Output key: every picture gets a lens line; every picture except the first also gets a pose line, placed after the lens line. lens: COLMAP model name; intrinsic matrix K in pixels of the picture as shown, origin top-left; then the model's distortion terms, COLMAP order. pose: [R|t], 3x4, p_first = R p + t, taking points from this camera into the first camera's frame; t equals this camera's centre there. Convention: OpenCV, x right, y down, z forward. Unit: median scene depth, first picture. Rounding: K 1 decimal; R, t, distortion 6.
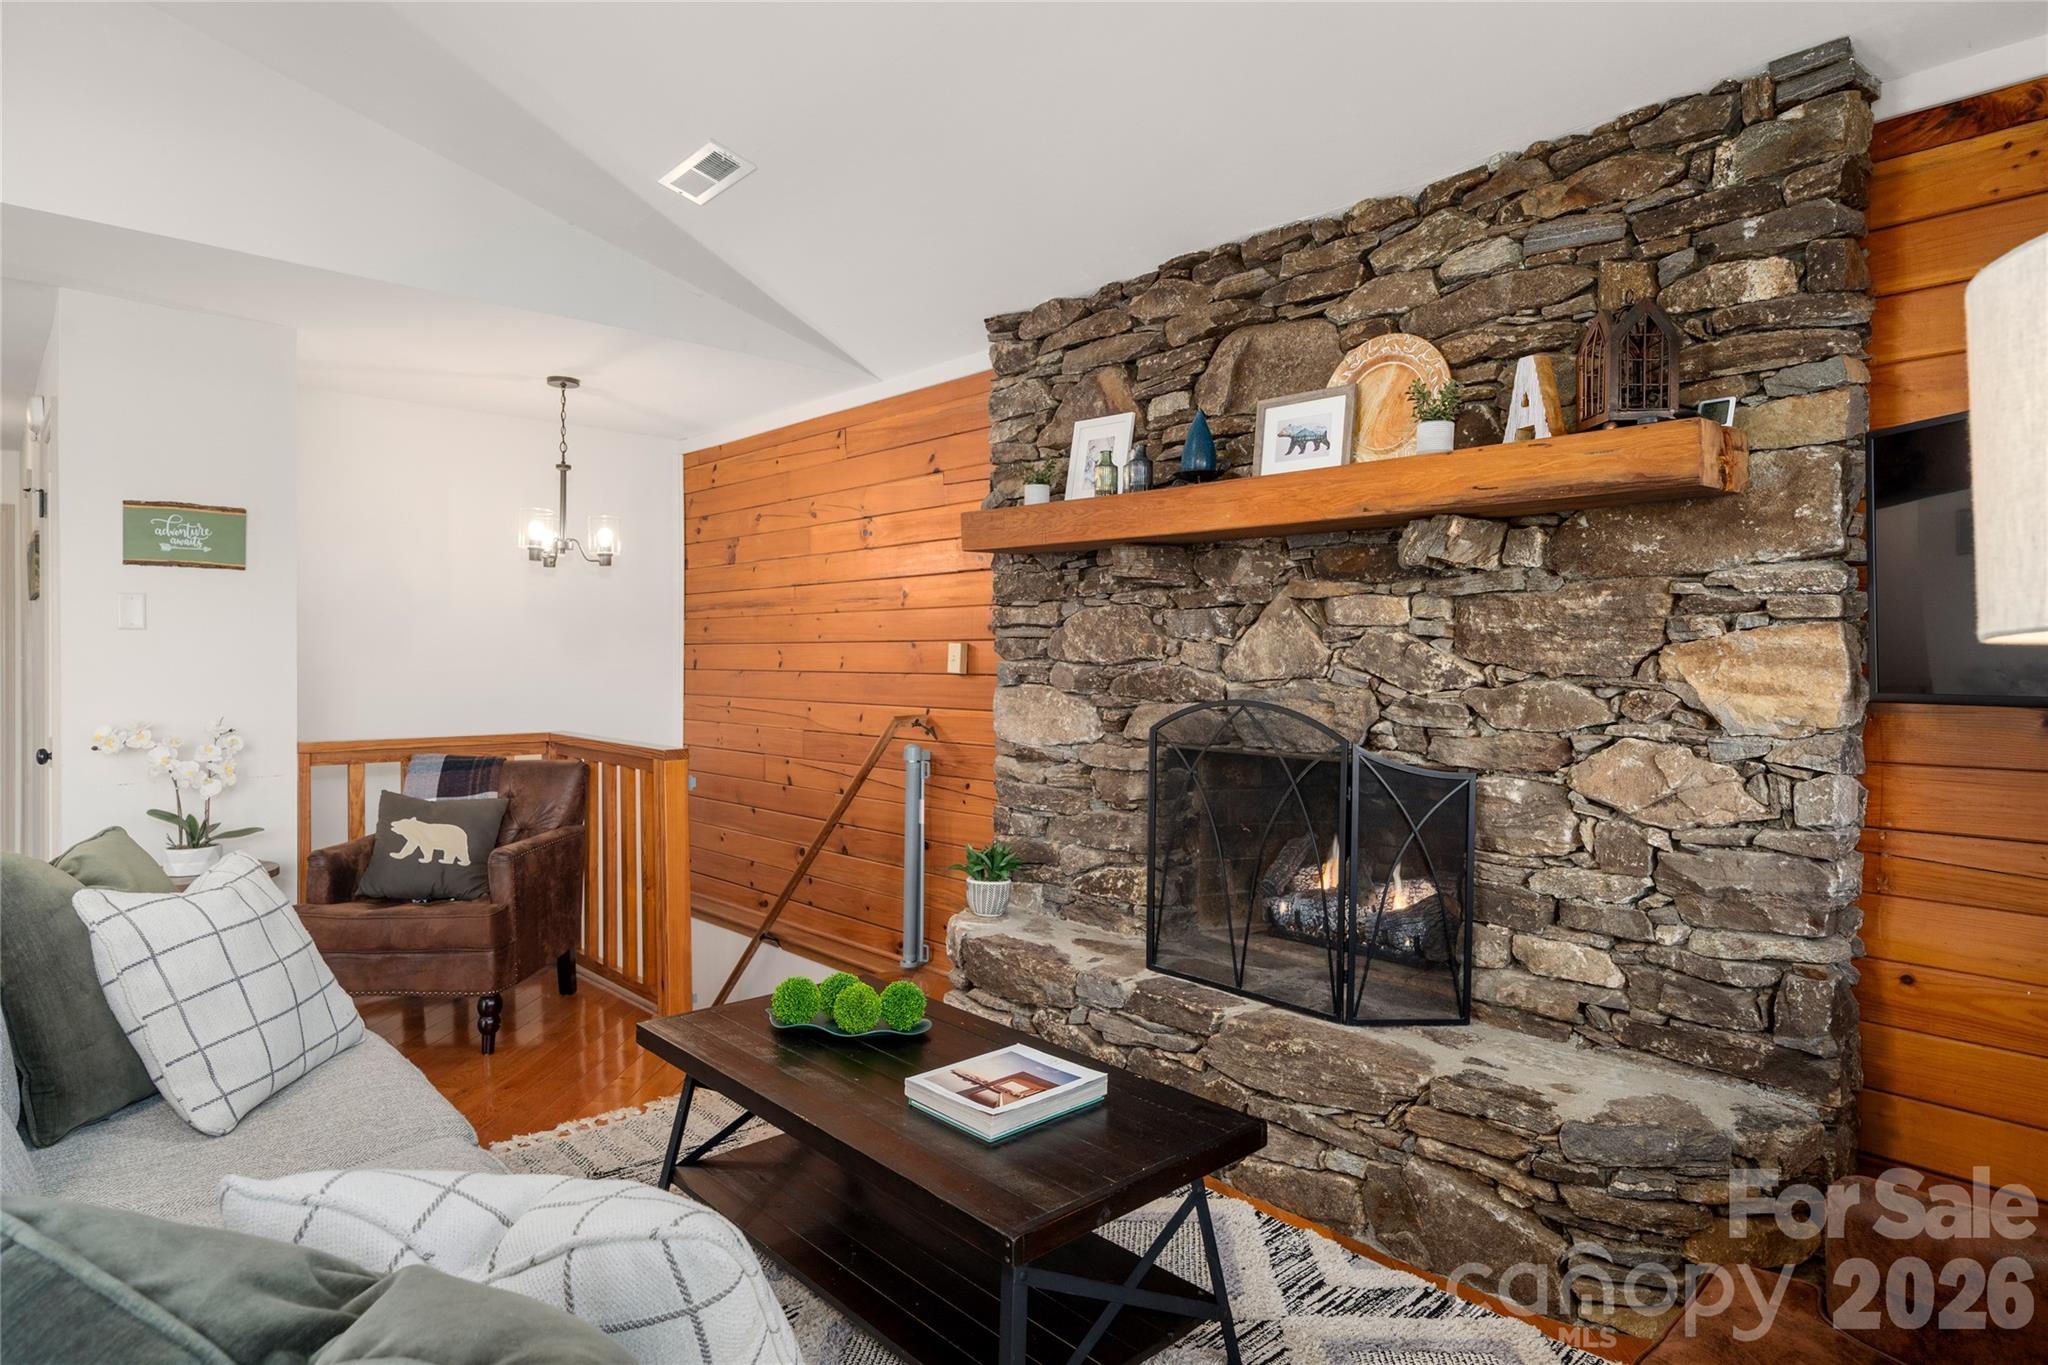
lens RADIAL K [[1124.6, 0, 1023.6], [0, 1124.6, 675.1], [0, 0, 1]] dist [0.003250, 0.001083]
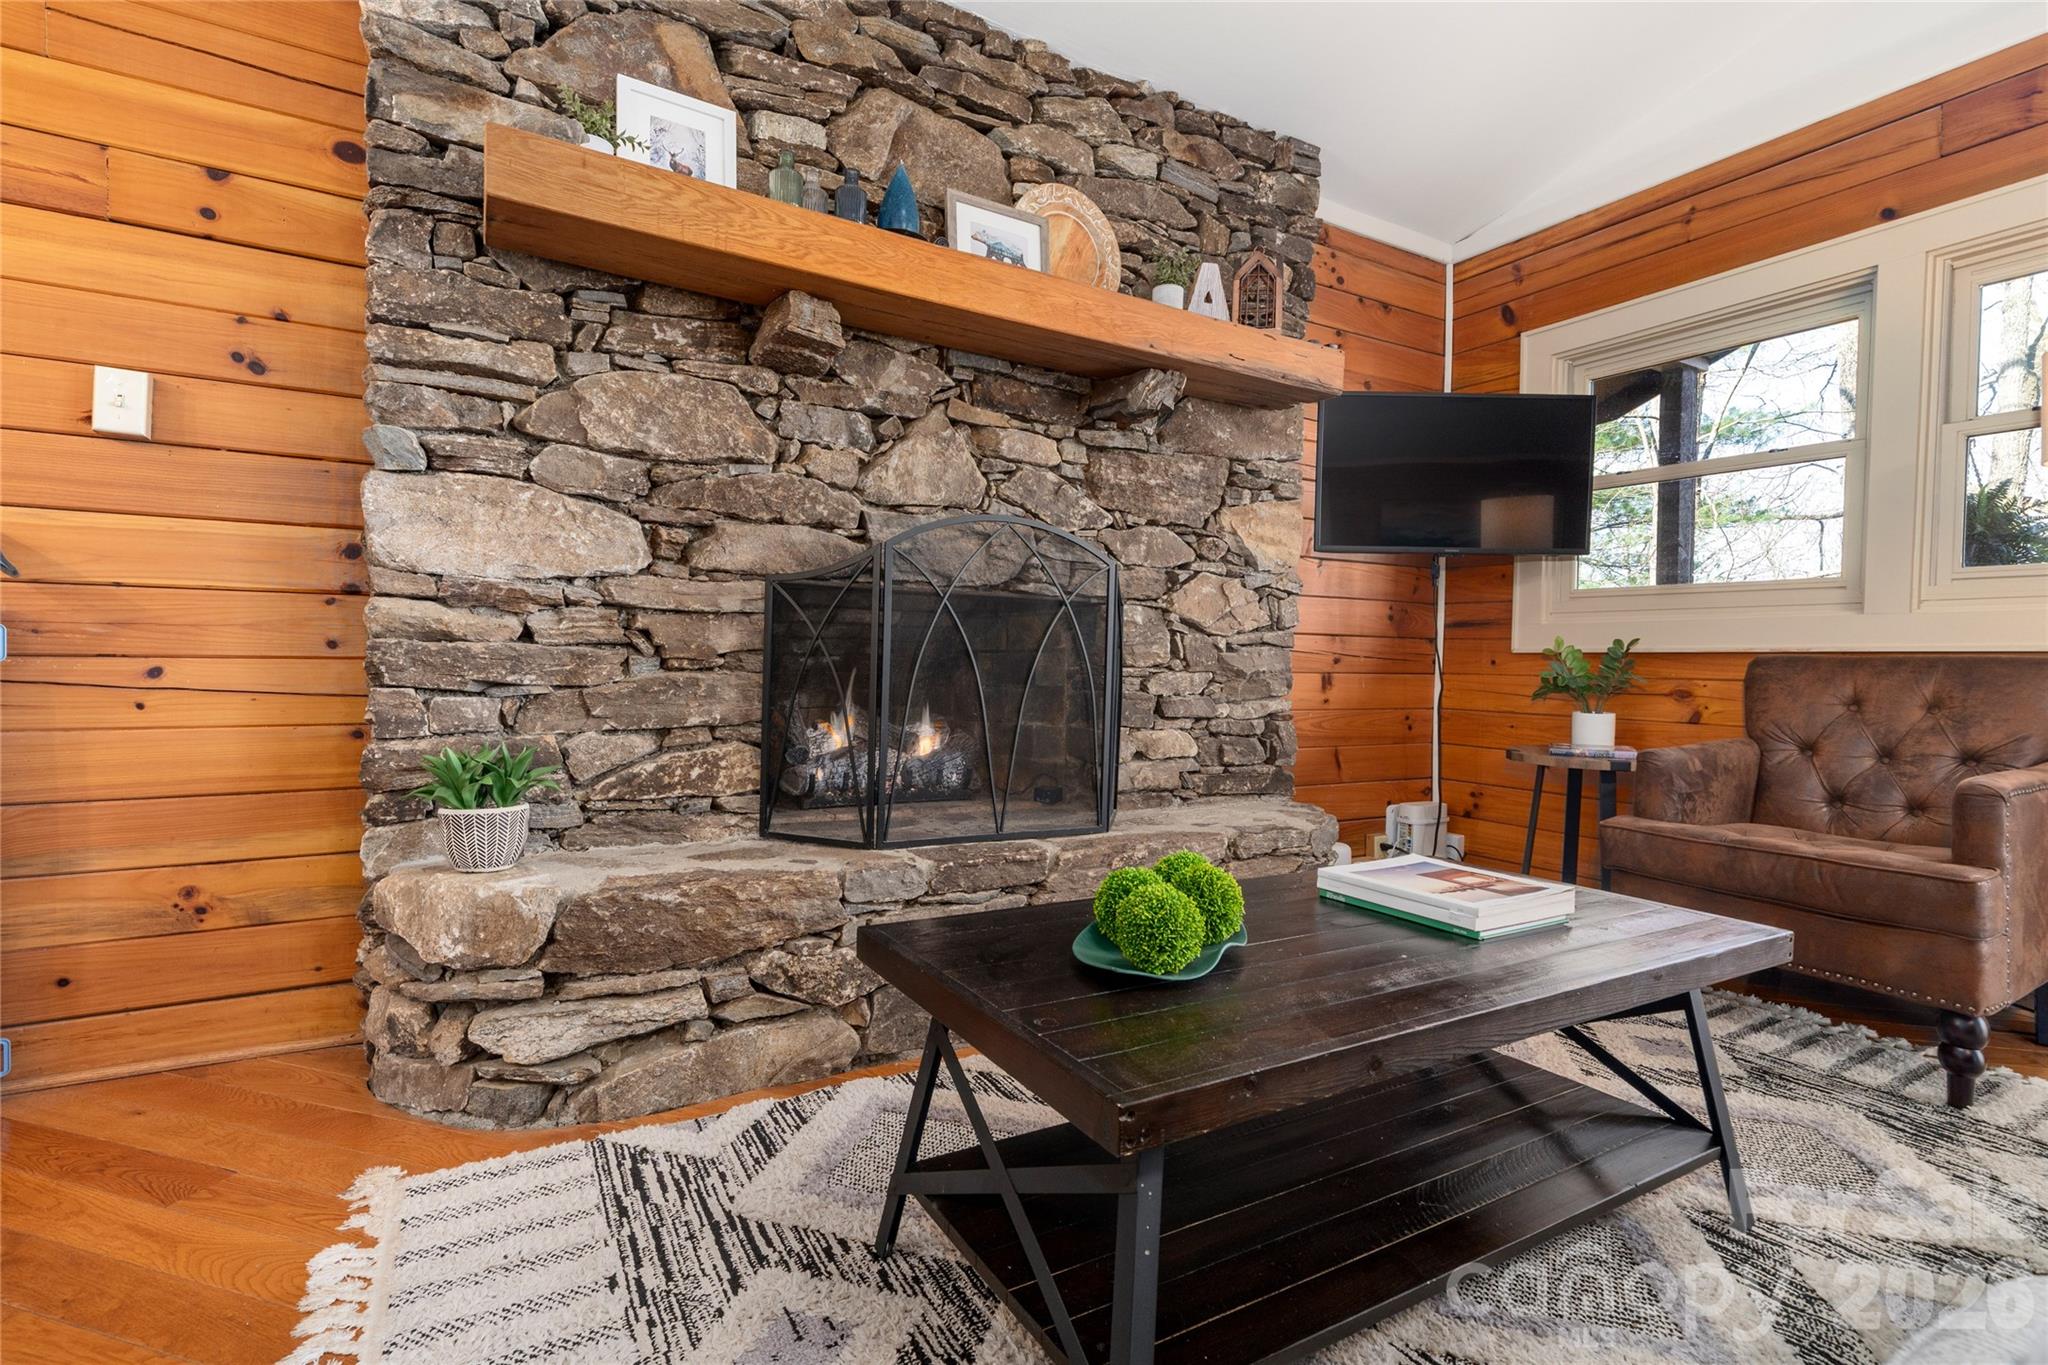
lens RADIAL K [[951.6, 0, 1023.1], [0, 951.6, 678.9], [0, 0, 1]] dist [0.003014, 0.000159]
pose [[0.226400, -0.021982, 0.973786, -0.556154], [-0.003793, 0.999718, 0.023449, 0.136713], [-0.974027, -0.009003, 0.226253, 0.815088]]
